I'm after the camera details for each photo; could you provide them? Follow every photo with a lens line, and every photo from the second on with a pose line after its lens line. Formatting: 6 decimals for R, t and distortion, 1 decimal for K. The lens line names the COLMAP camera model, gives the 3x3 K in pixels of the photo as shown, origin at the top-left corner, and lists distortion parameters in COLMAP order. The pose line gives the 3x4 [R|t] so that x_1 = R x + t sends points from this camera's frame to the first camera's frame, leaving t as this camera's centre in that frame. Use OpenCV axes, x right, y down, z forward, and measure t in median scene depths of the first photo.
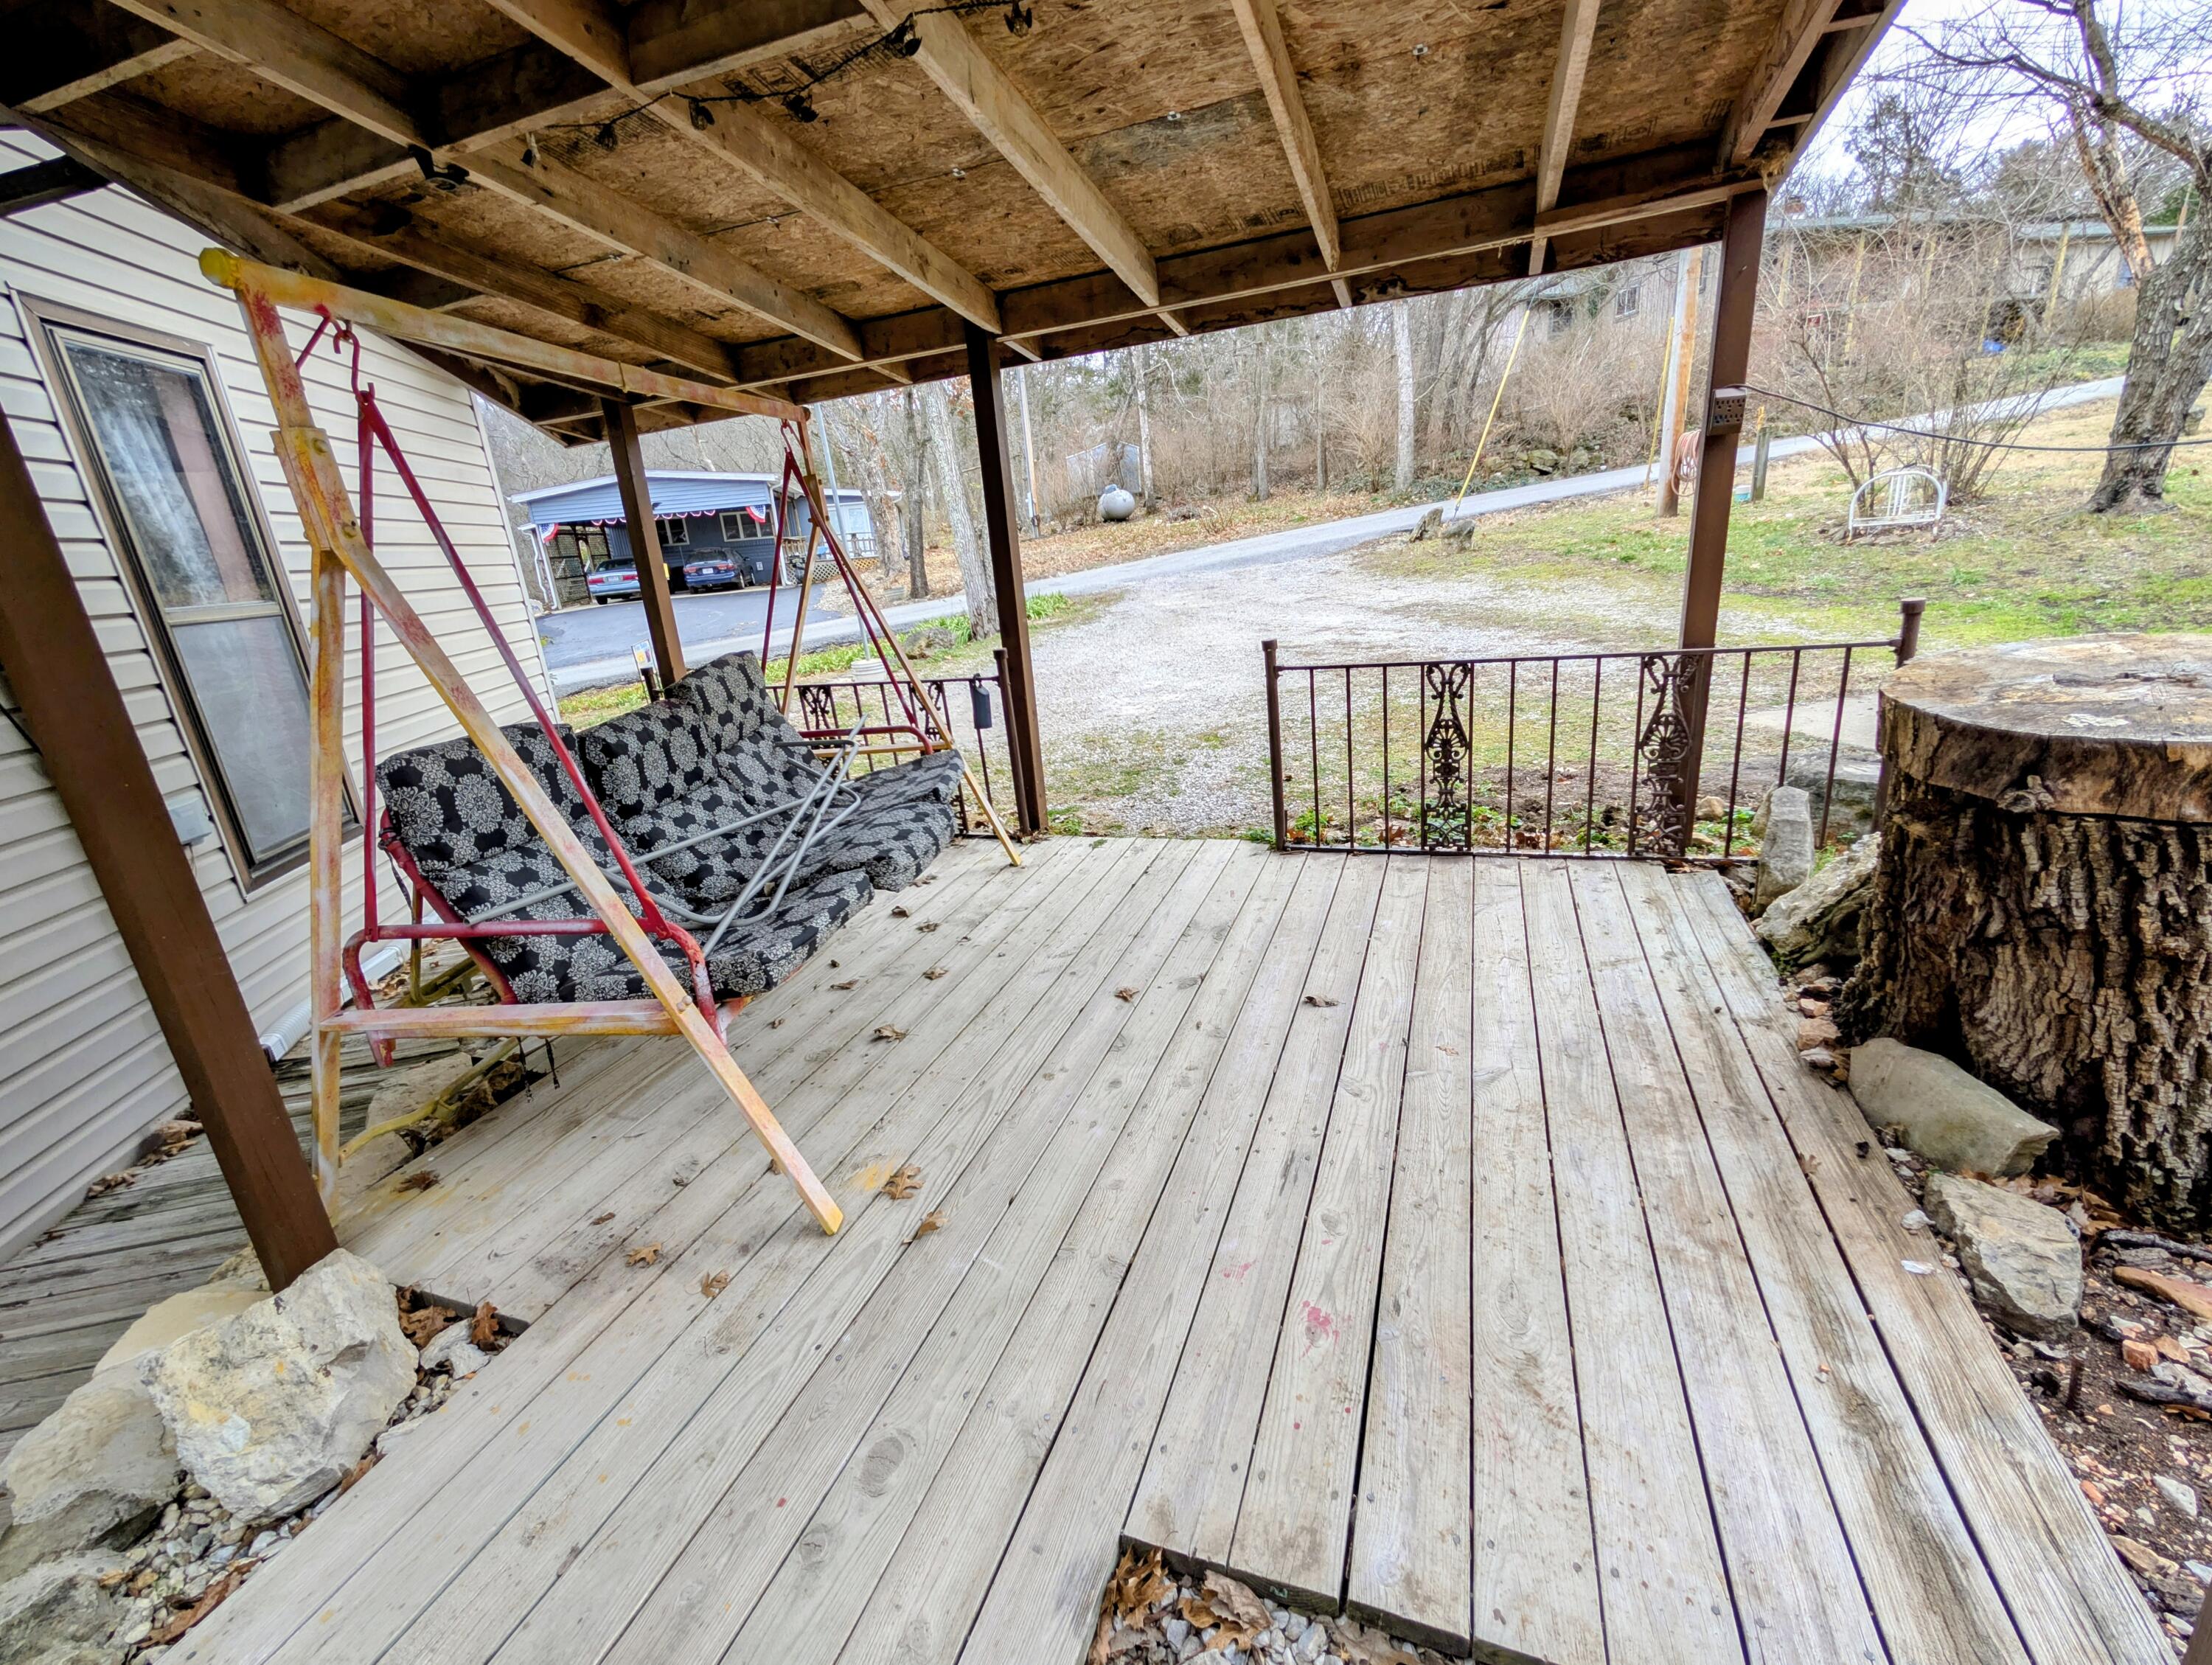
lens RADIAL K [[983.7, 0, 1106.0], [0, 983.7, 832.5], [0, 0, 1]] dist [-0.001096, -0.000037]
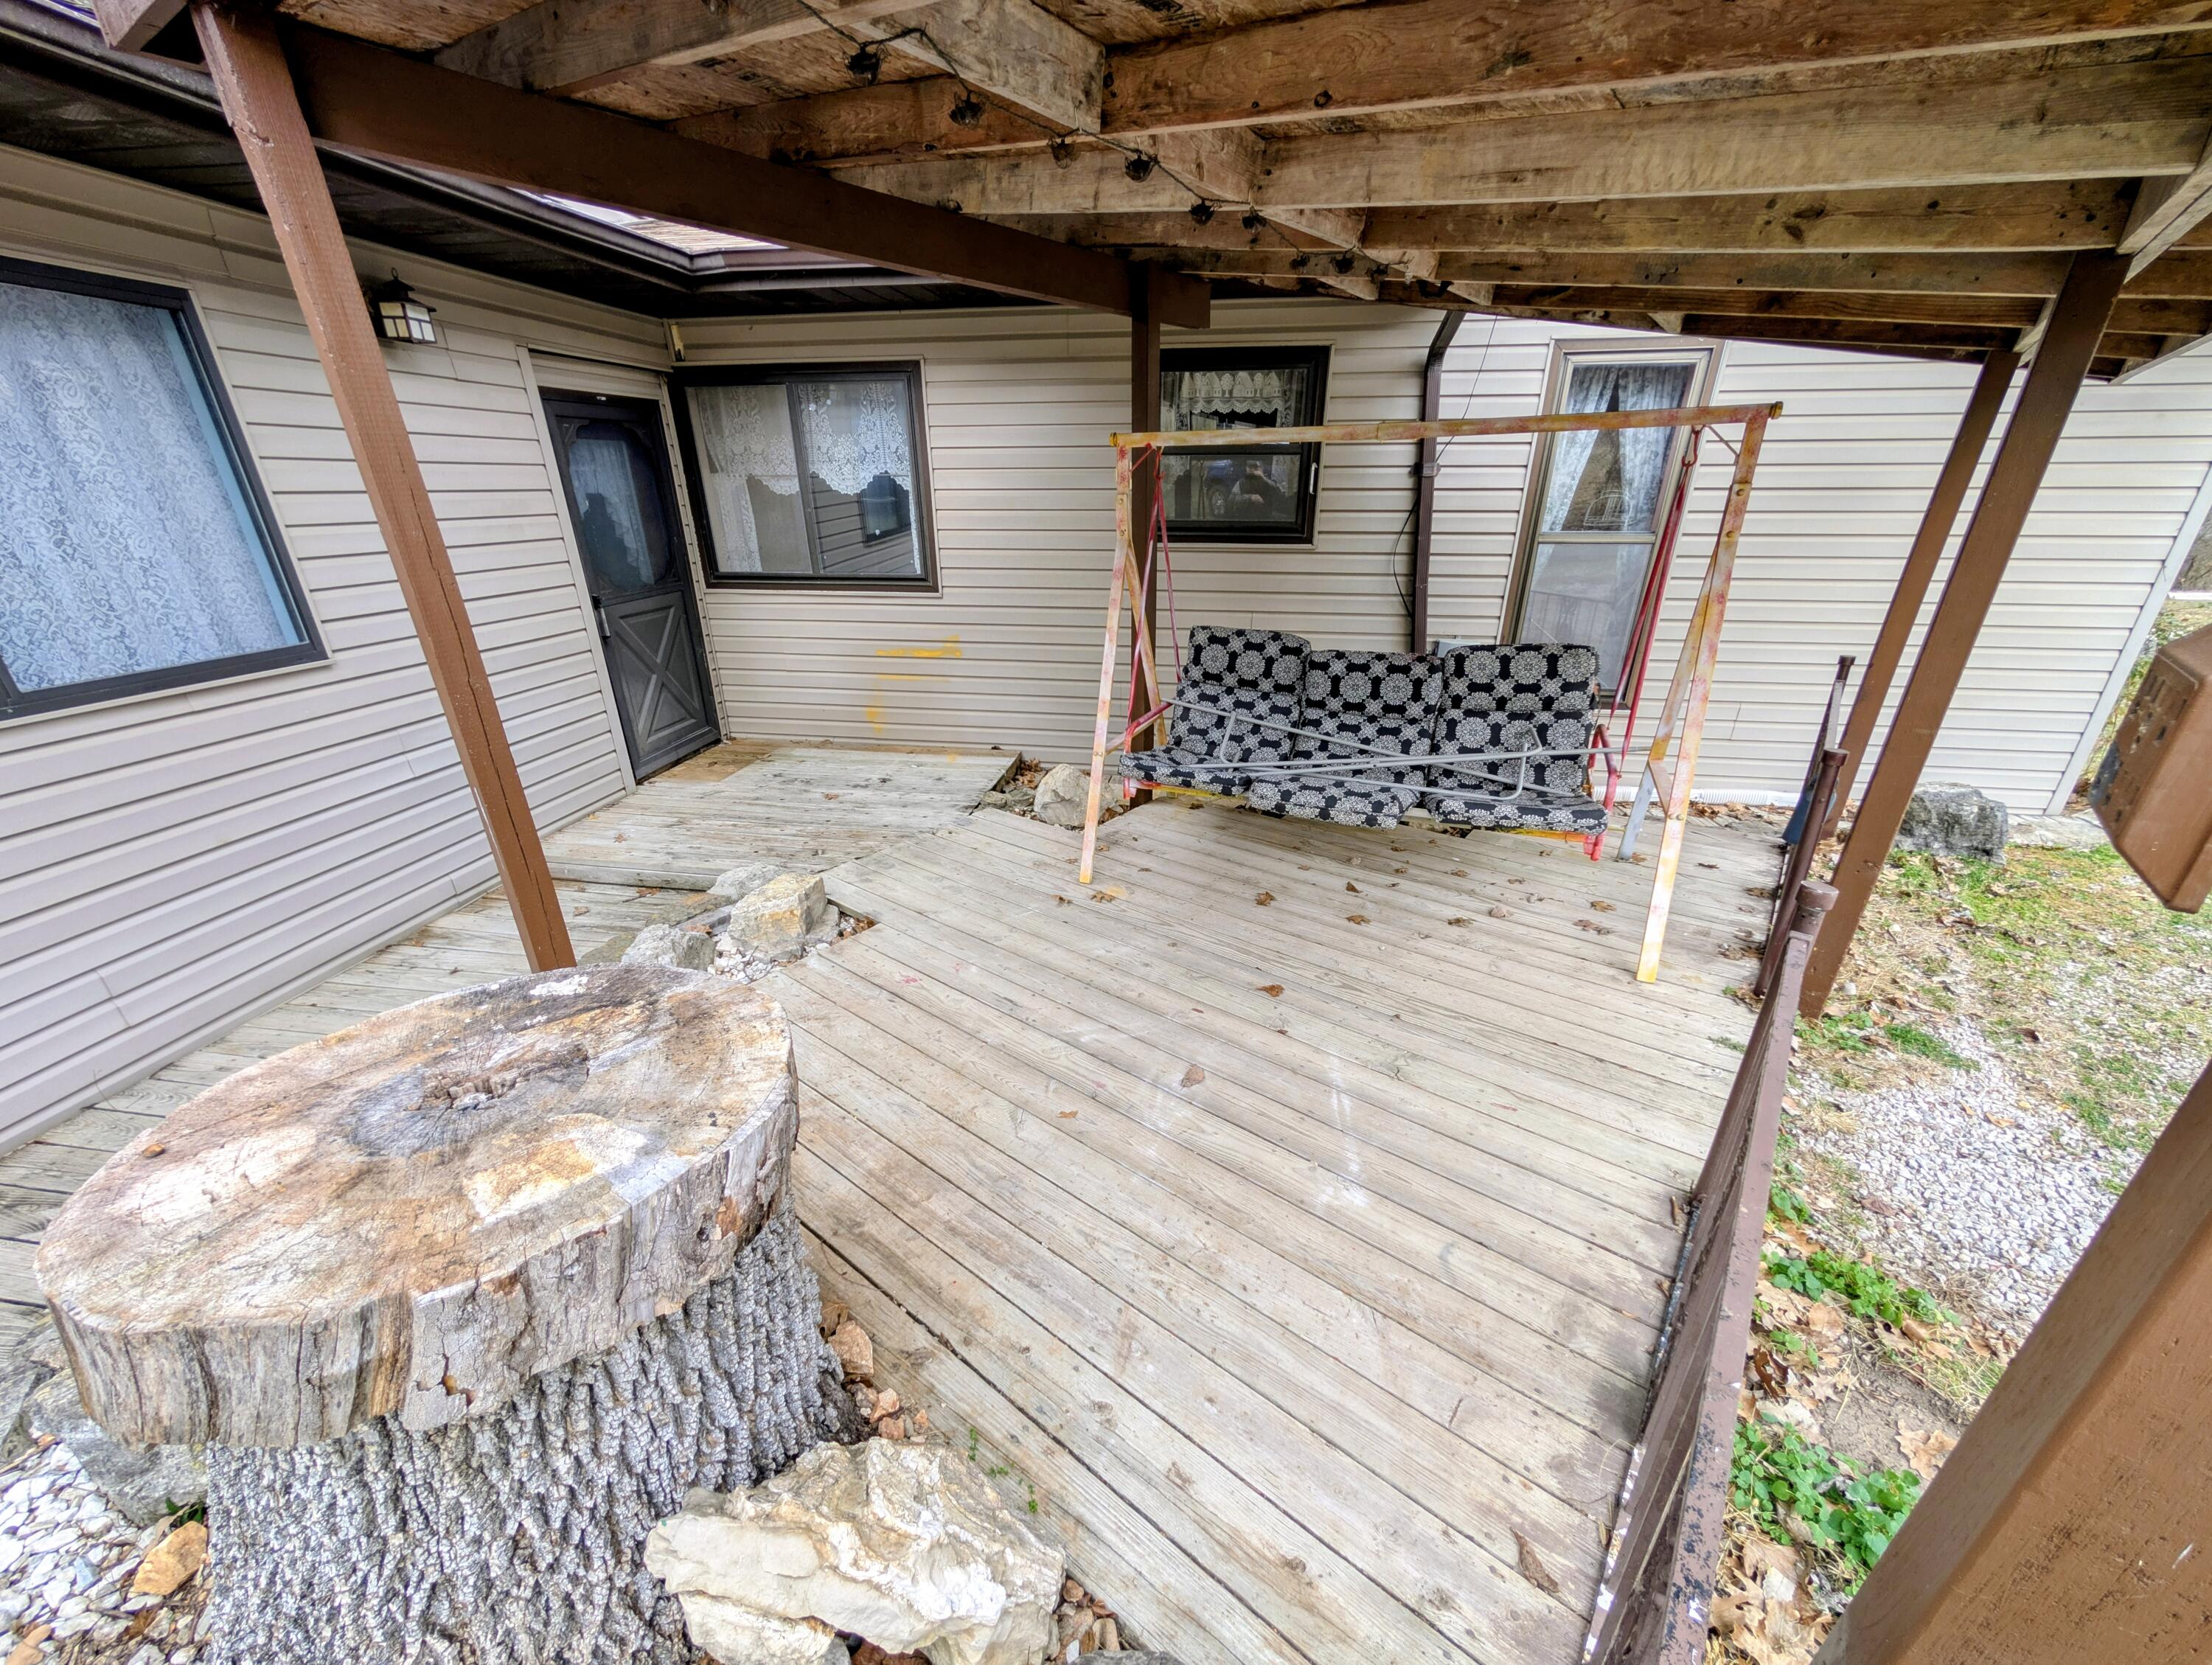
lens RADIAL K [[874.7, 0, 1106.0], [0, 874.7, 832.5], [0, 0, 1]] dist [-0.002110, 0.000360]
pose [[-0.338559, 0.424838, -0.839578, 0.879110], [-0.246180, 0.821198, 0.514810, -0.472220], [0.908170, 0.380981, -0.173437, 0.940929]]
